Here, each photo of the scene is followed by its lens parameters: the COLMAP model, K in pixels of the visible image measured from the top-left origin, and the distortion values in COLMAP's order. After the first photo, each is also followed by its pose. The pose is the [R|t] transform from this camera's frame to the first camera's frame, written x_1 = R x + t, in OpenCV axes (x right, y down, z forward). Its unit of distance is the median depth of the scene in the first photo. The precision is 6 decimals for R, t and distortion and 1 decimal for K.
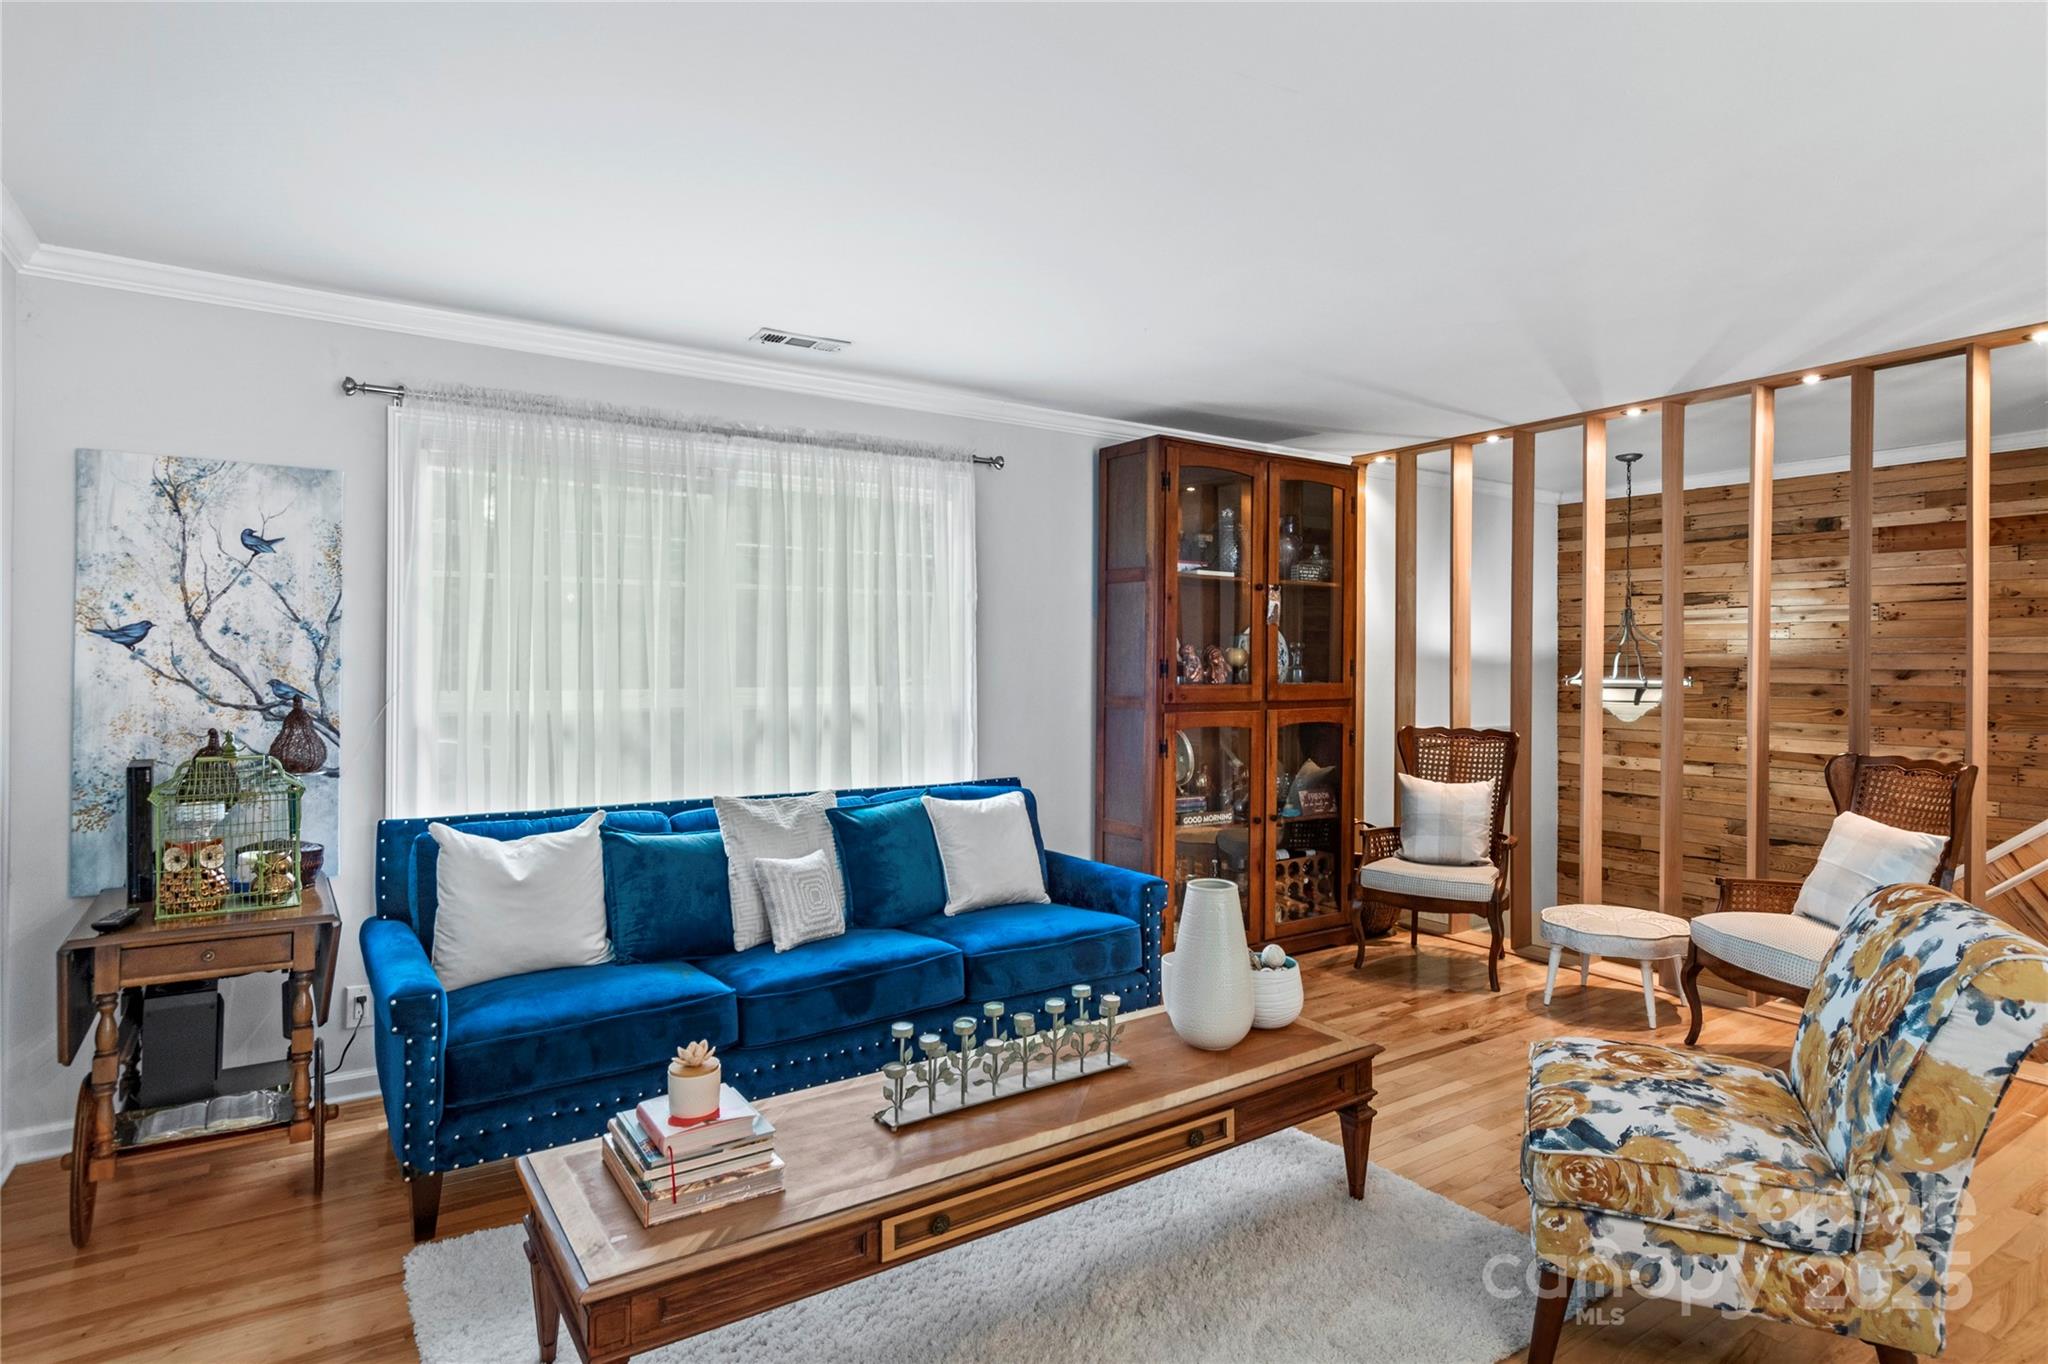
lens RADIAL K [[1119.4, 0, 1030.7], [0, 1119.4, 663.7], [0, 0, 1]] dist [0.003809, 0.000687]
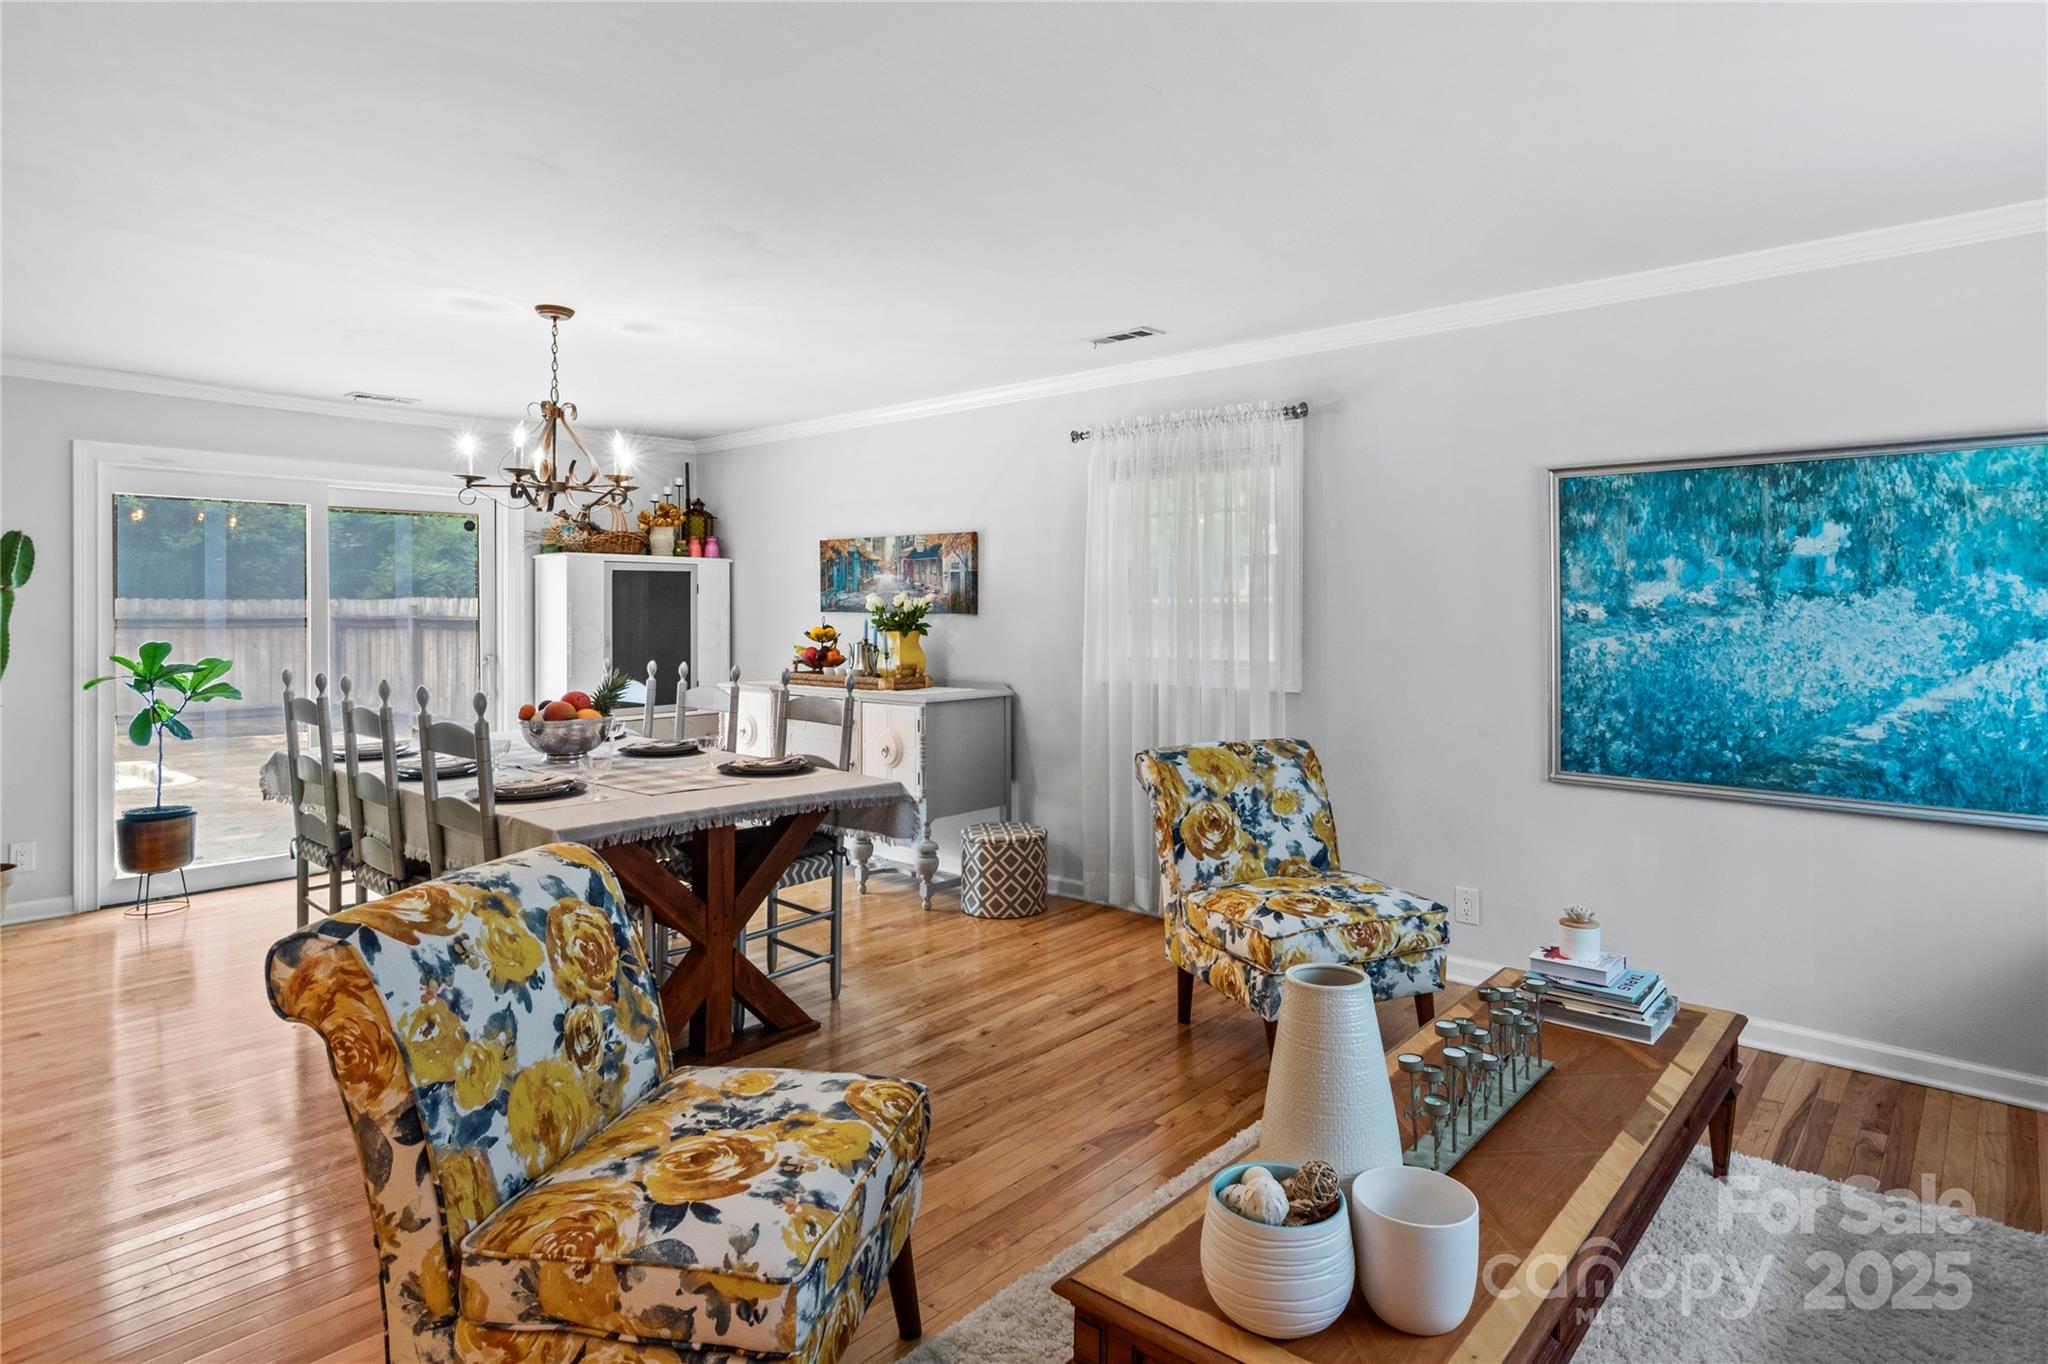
lens RADIAL K [[1118.5, 0, 1028.7], [0, 1118.5, 608.4], [0, 0, 1]] dist [0.000401, -0.000134]
pose [[-0.969829, -0.005131, -0.243733, 0.523524], [-0.005797, 0.999981, 0.002015, -0.003154], [0.243718, 0.003367, -0.969840, 1.733736]]
